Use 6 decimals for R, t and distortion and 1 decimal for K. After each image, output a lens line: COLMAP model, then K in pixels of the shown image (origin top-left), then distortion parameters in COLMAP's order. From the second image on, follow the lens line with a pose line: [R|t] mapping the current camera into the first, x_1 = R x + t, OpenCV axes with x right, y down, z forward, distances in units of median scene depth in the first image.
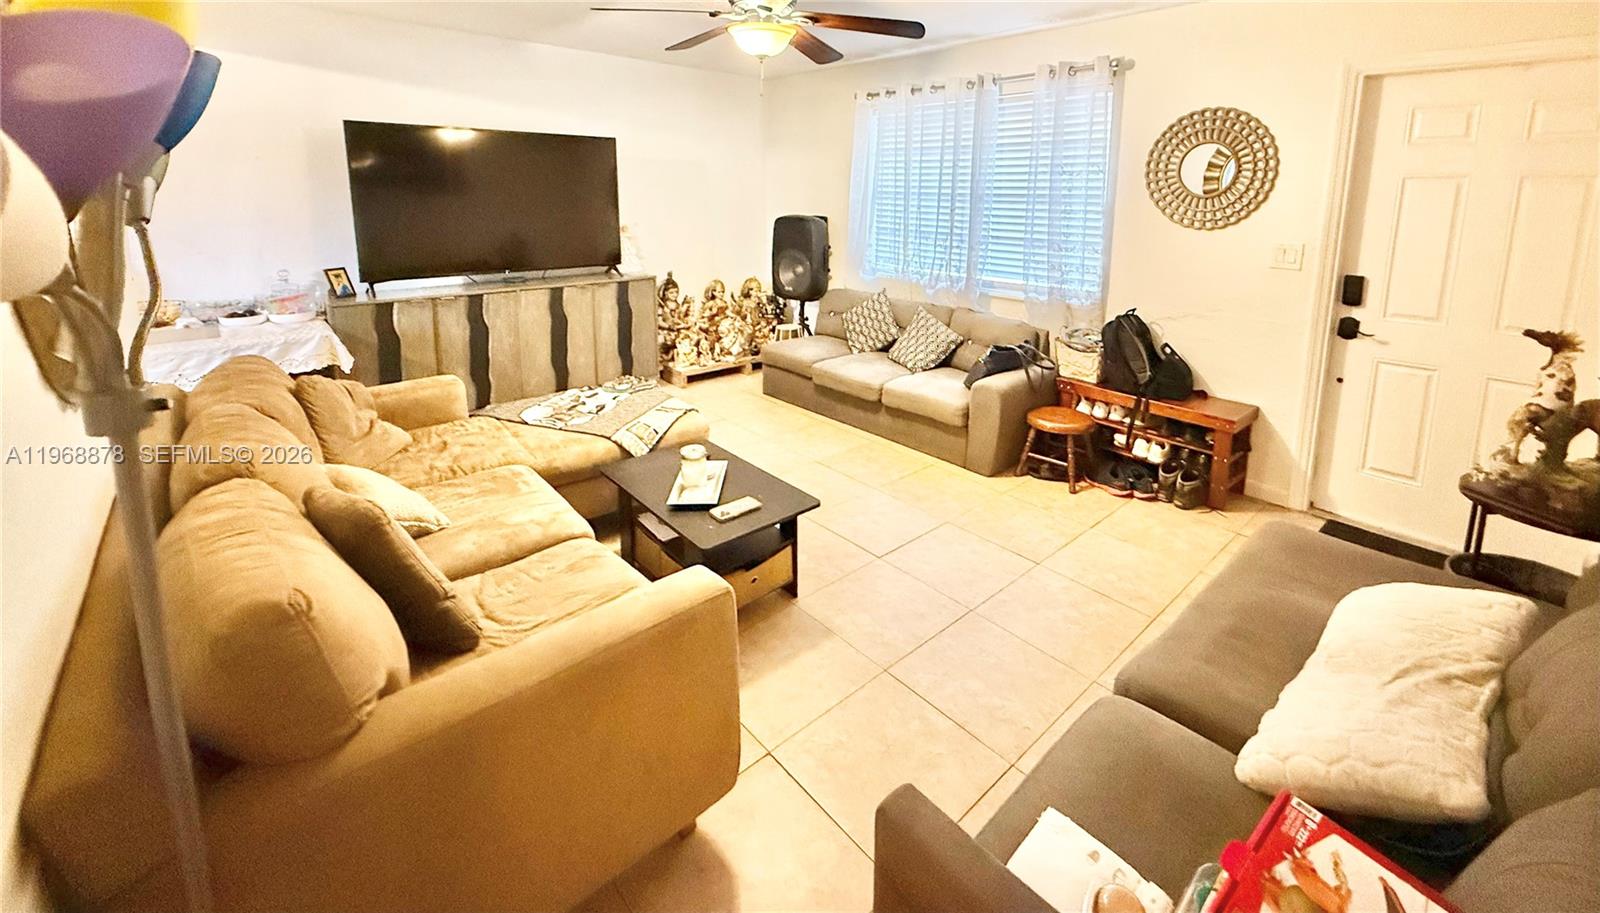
lens RADIAL K [[663.4, 0, 819.2], [0, 663.4, 289.4], [0, 0, 1]] dist [0.000152, -0.000011]
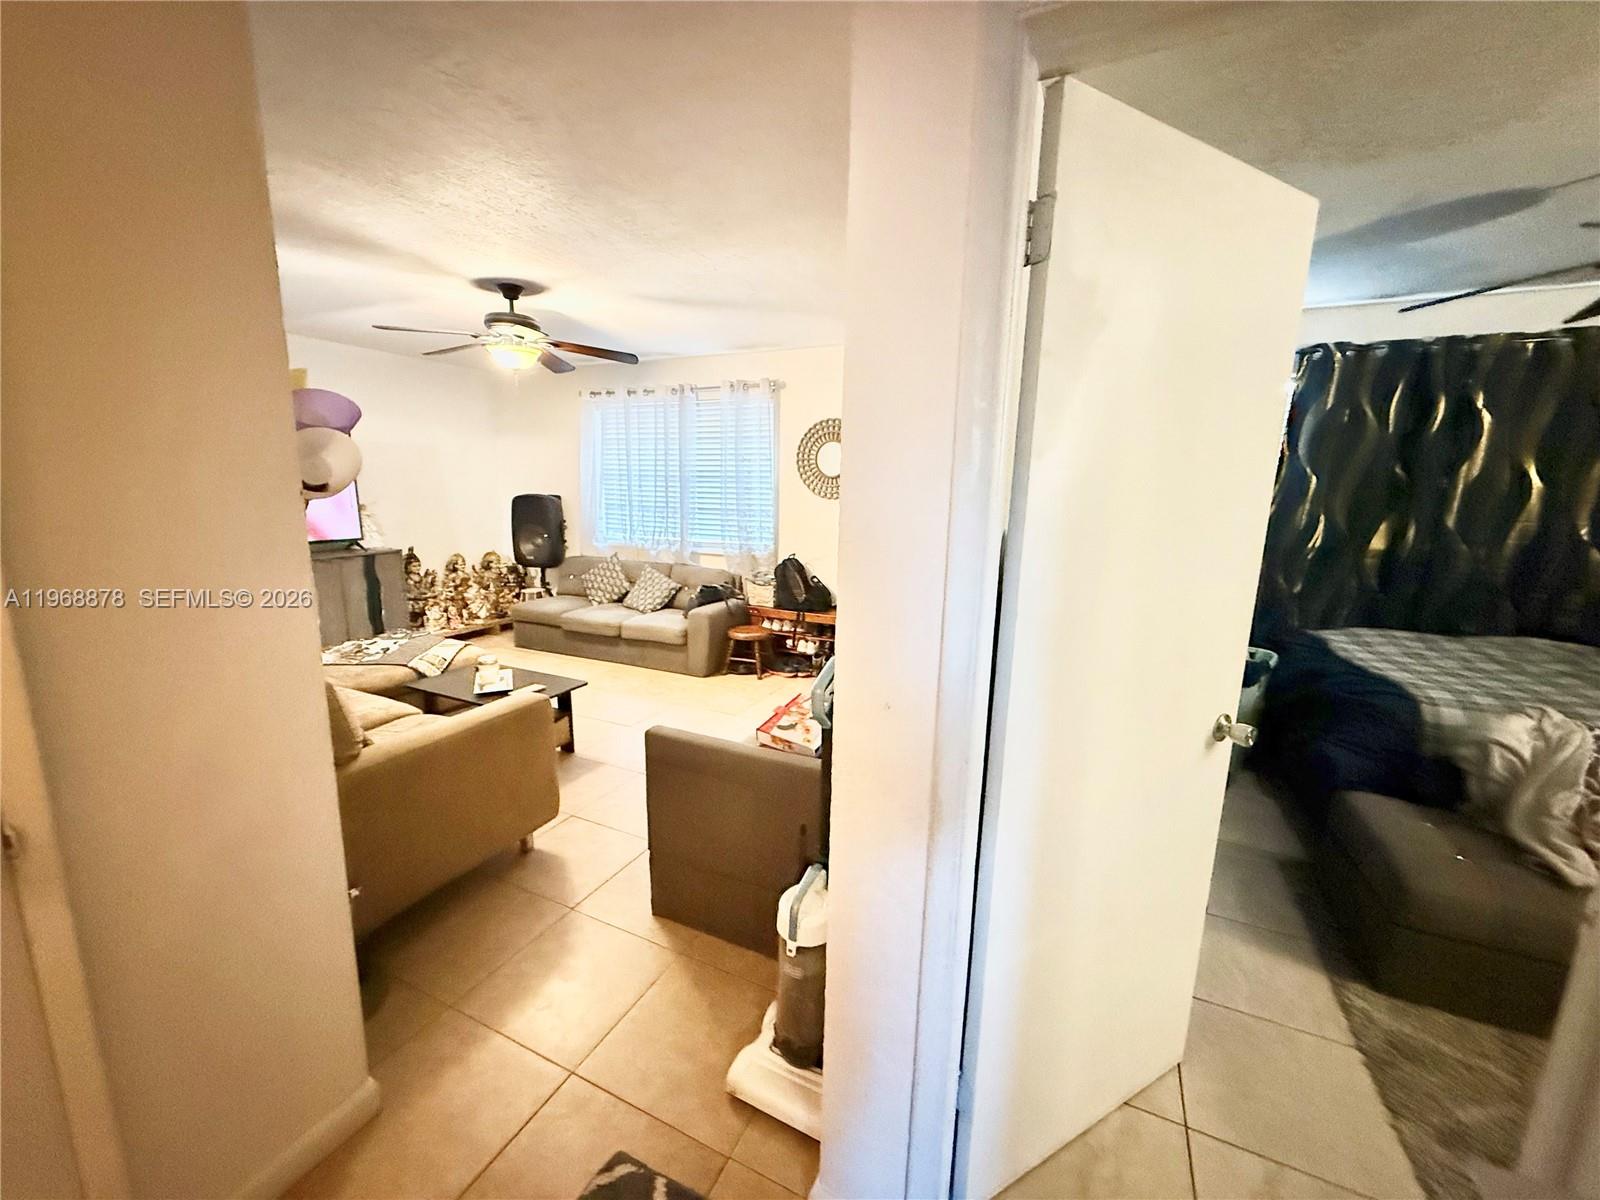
lens RADIAL K [[636.7, 0, 800.0], [0, 636.7, 600.0], [0, 0, 1]] dist [0.001694, 0.000380]
pose [[0.922960, -0.069287, 0.378608, -0.045574], [0.052959, 0.997169, 0.053384, 0.046728], [-0.381235, -0.029220, 0.924016, -0.260776]]
